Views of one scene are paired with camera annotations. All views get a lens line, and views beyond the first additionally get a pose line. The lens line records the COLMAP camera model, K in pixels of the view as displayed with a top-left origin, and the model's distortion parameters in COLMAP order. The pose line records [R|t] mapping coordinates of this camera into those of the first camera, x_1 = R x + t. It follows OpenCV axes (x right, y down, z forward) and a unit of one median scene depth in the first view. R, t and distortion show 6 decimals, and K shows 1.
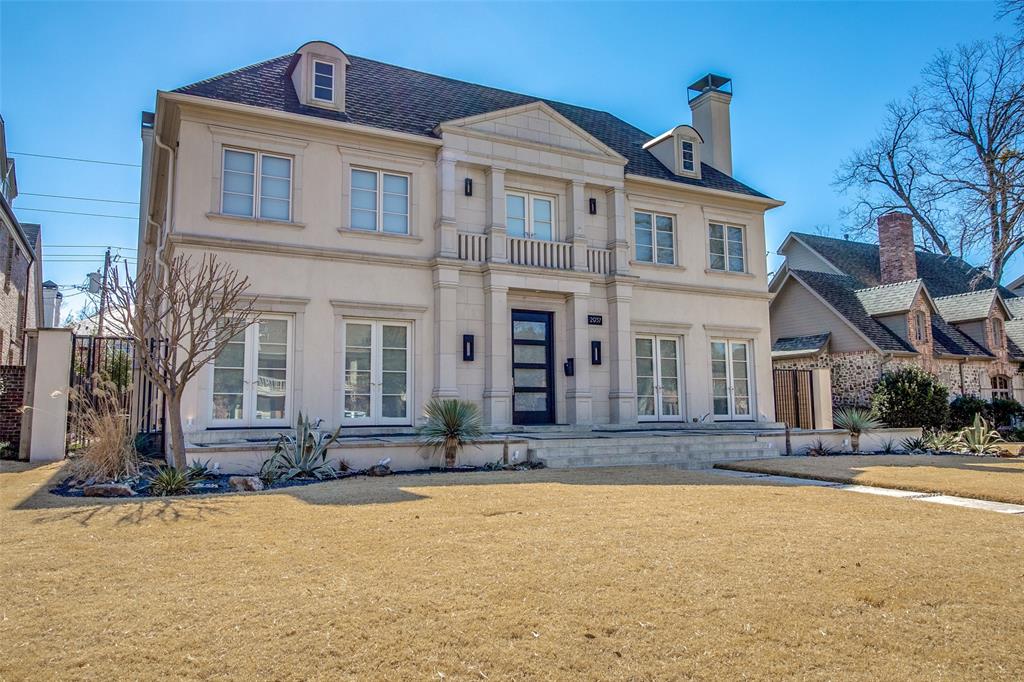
lens RADIAL K [[735.1, 0, 506.5], [0, 735.1, 322.1], [0, 0, 1]] dist [0.001197, 0.000634]
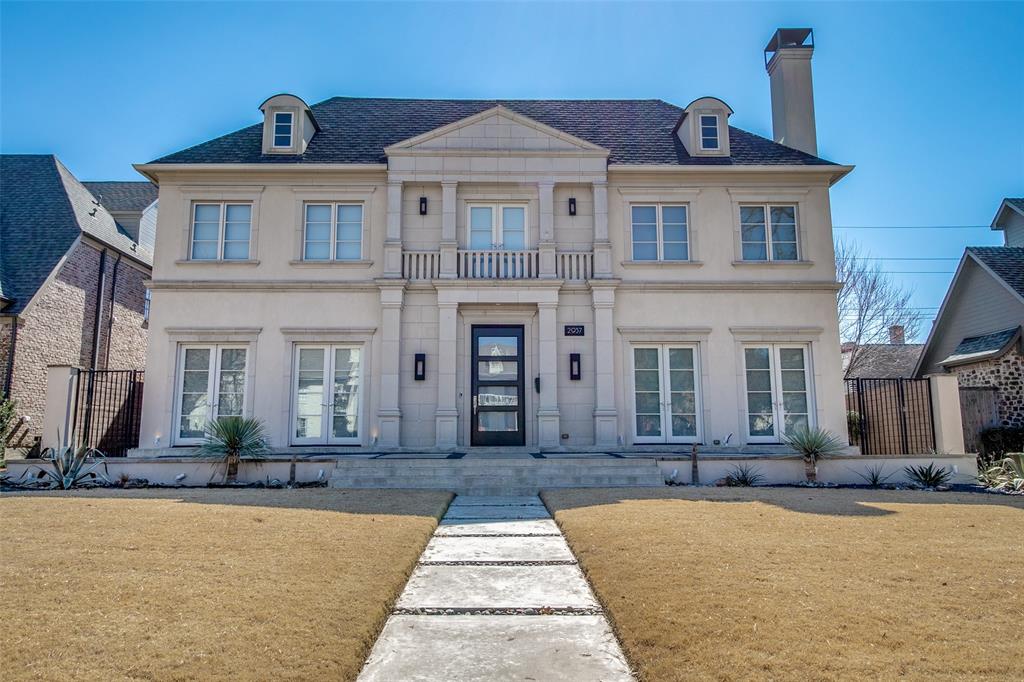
lens RADIAL K [[671.5, 0, 508.1], [0, 671.5, 331.5], [0, 0, 1]] dist [0.018231, 0.004166]
pose [[0.891319, -0.064495, -0.448766, 0.421827], [0.053348, 0.997873, -0.037453, 0.025013], [0.450227, 0.009441, 0.892864, 0.223098]]
